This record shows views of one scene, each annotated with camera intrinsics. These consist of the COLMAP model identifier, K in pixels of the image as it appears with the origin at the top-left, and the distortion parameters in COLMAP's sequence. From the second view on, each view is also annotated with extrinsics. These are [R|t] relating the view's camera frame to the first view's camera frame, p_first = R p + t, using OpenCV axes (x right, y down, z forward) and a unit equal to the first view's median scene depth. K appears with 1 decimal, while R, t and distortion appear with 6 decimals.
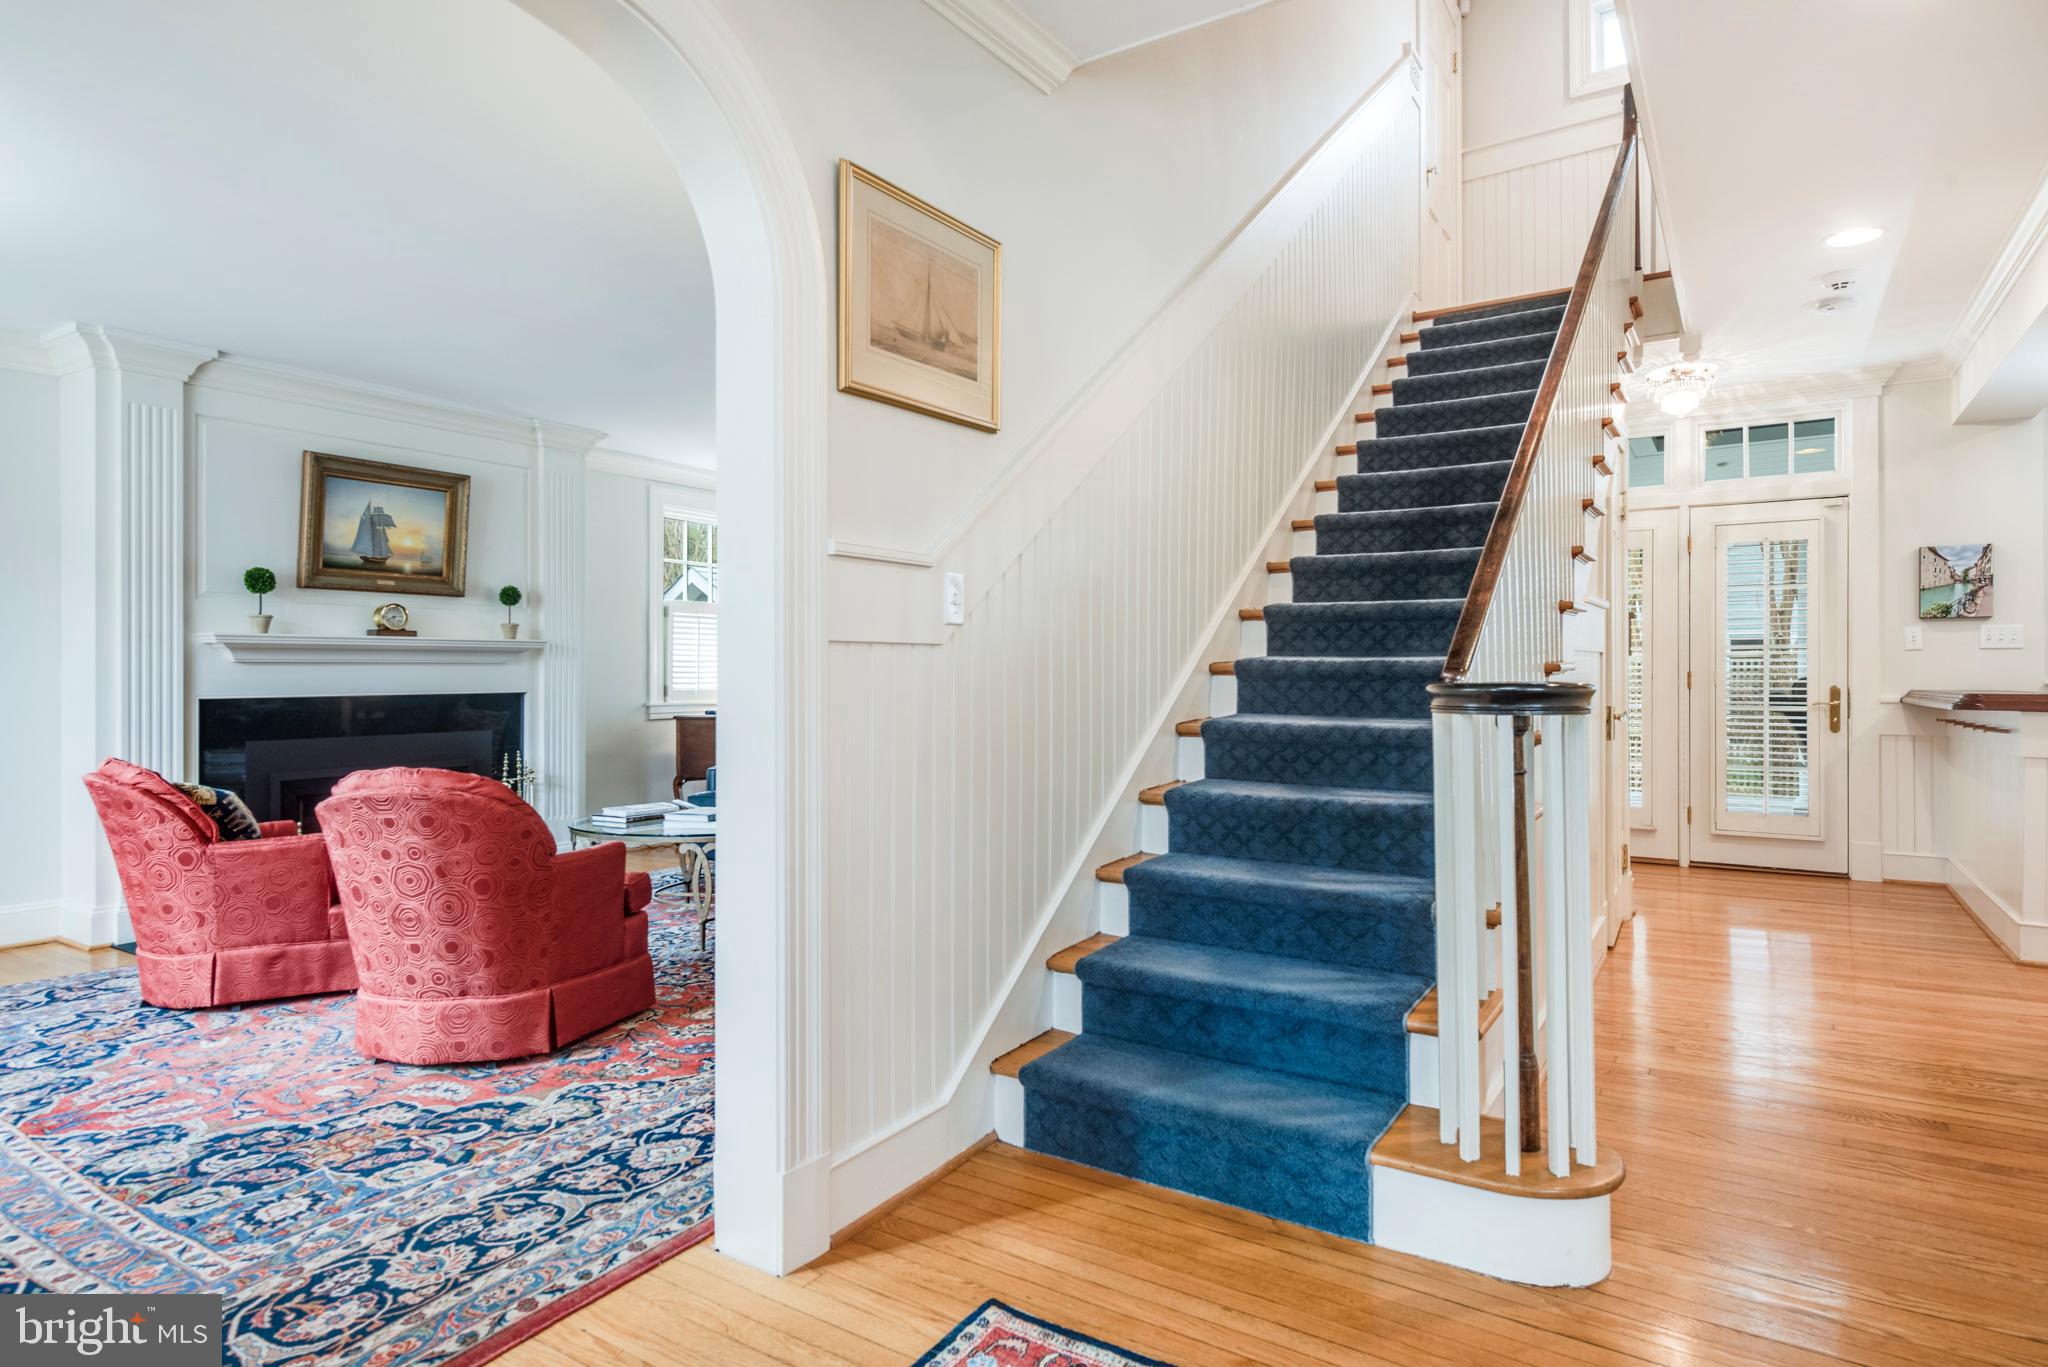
lens RADIAL K [[1135.5, 0, 1024.0], [0, 1135.5, 683.5], [0, 0, 1]] dist [-0.000725, 0.000426]
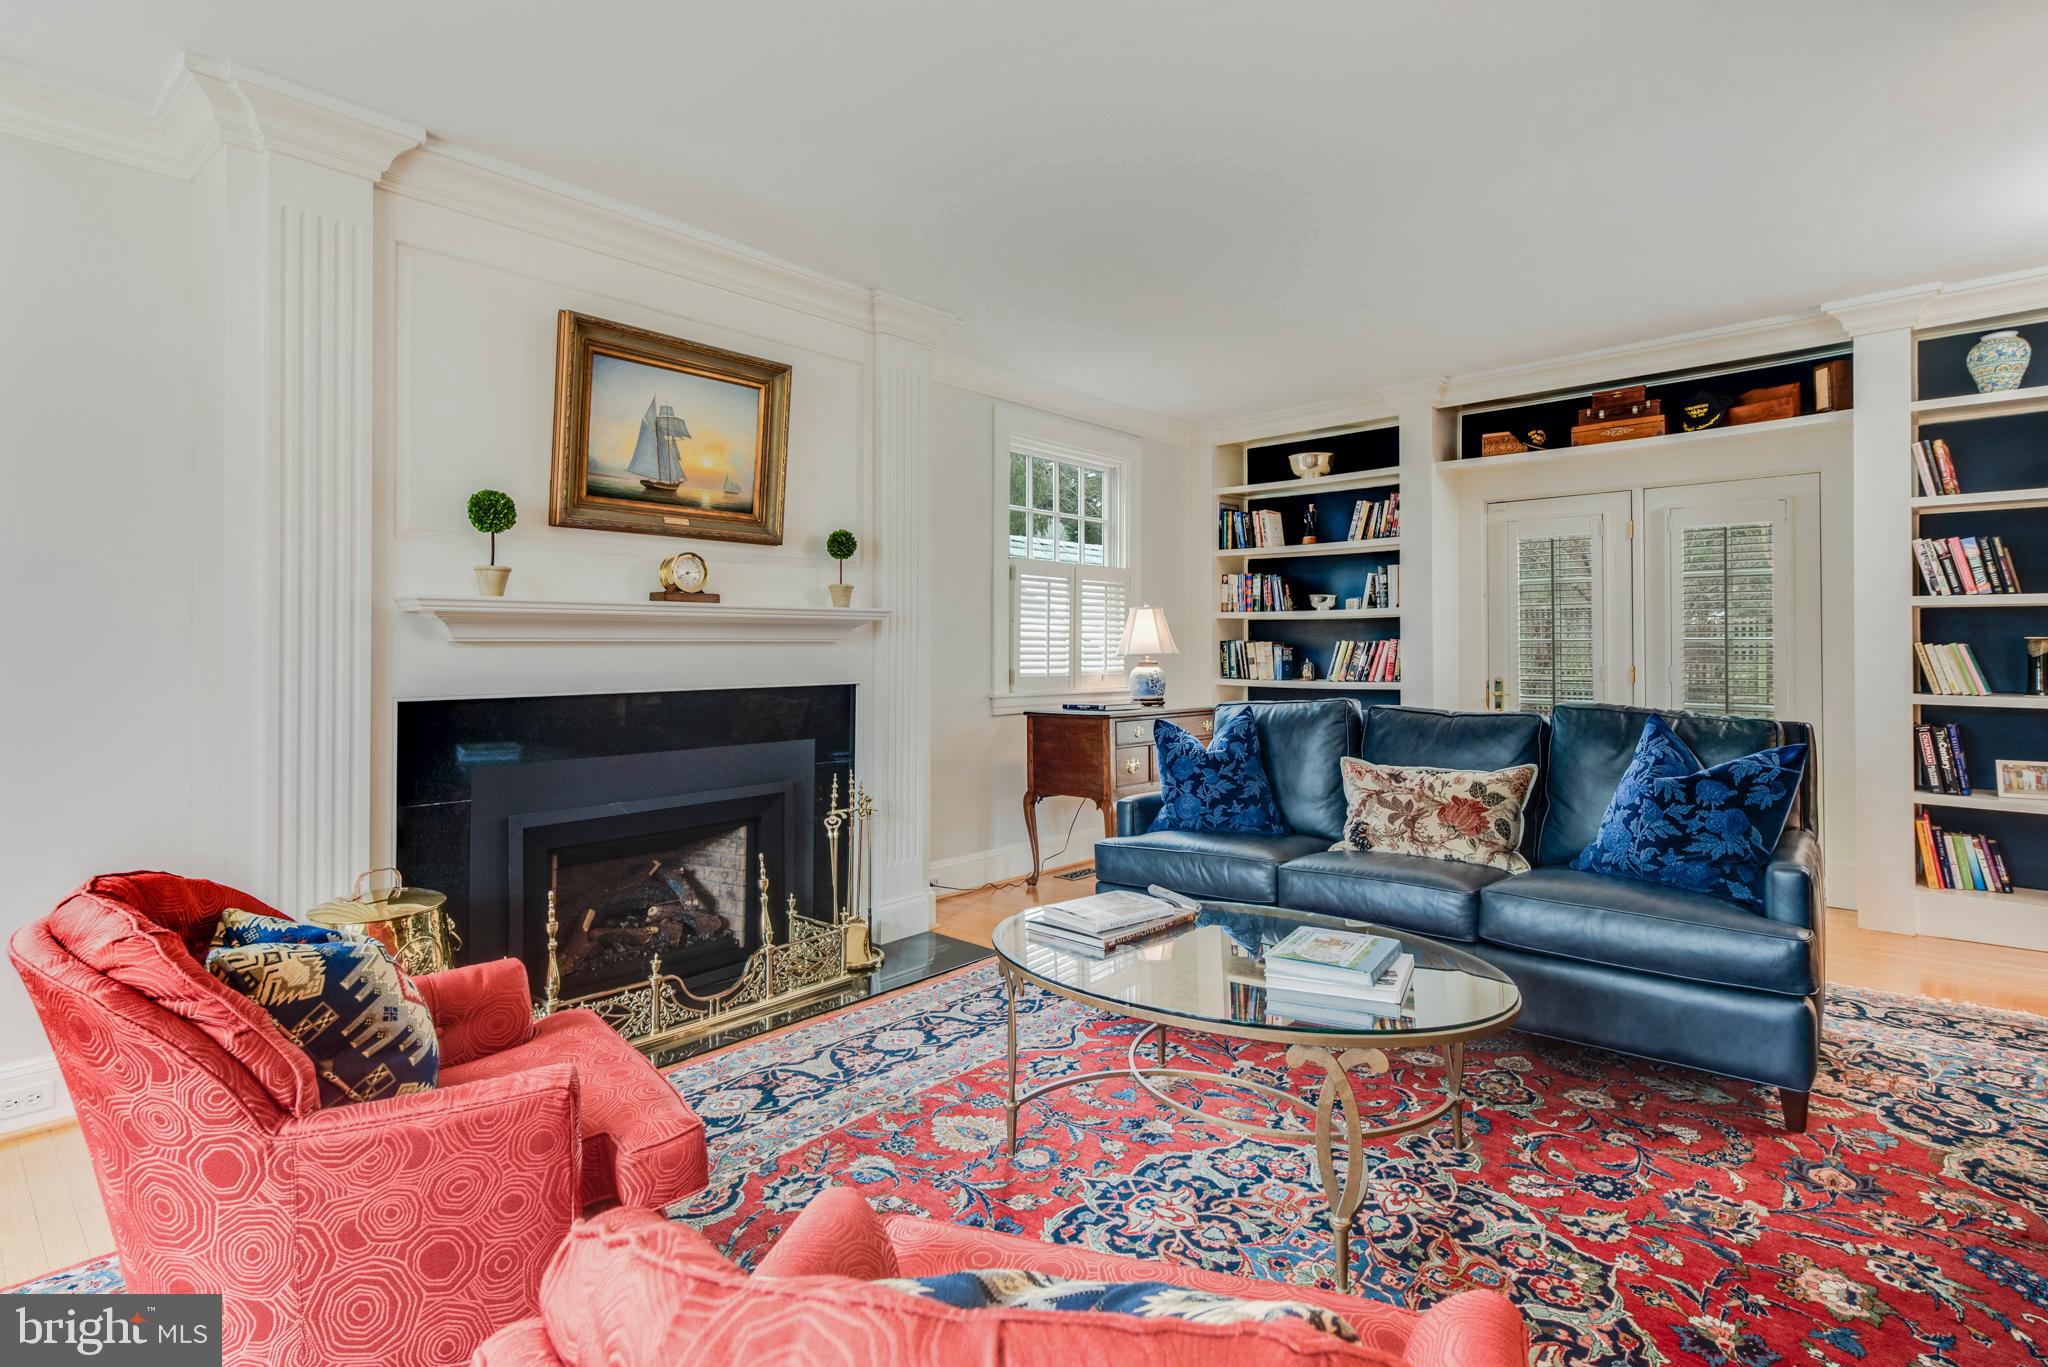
lens RADIAL K [[982.9, 0, 1028.3], [0, 982.9, 652.7], [0, 0, 1]] dist [0.000001, 0.000120]
pose [[0.989062, 0.006031, -0.147376, -0.279663], [-0.005887, 0.999982, 0.001416, -0.014590], [0.147381, -0.000533, 0.989080, 0.472734]]
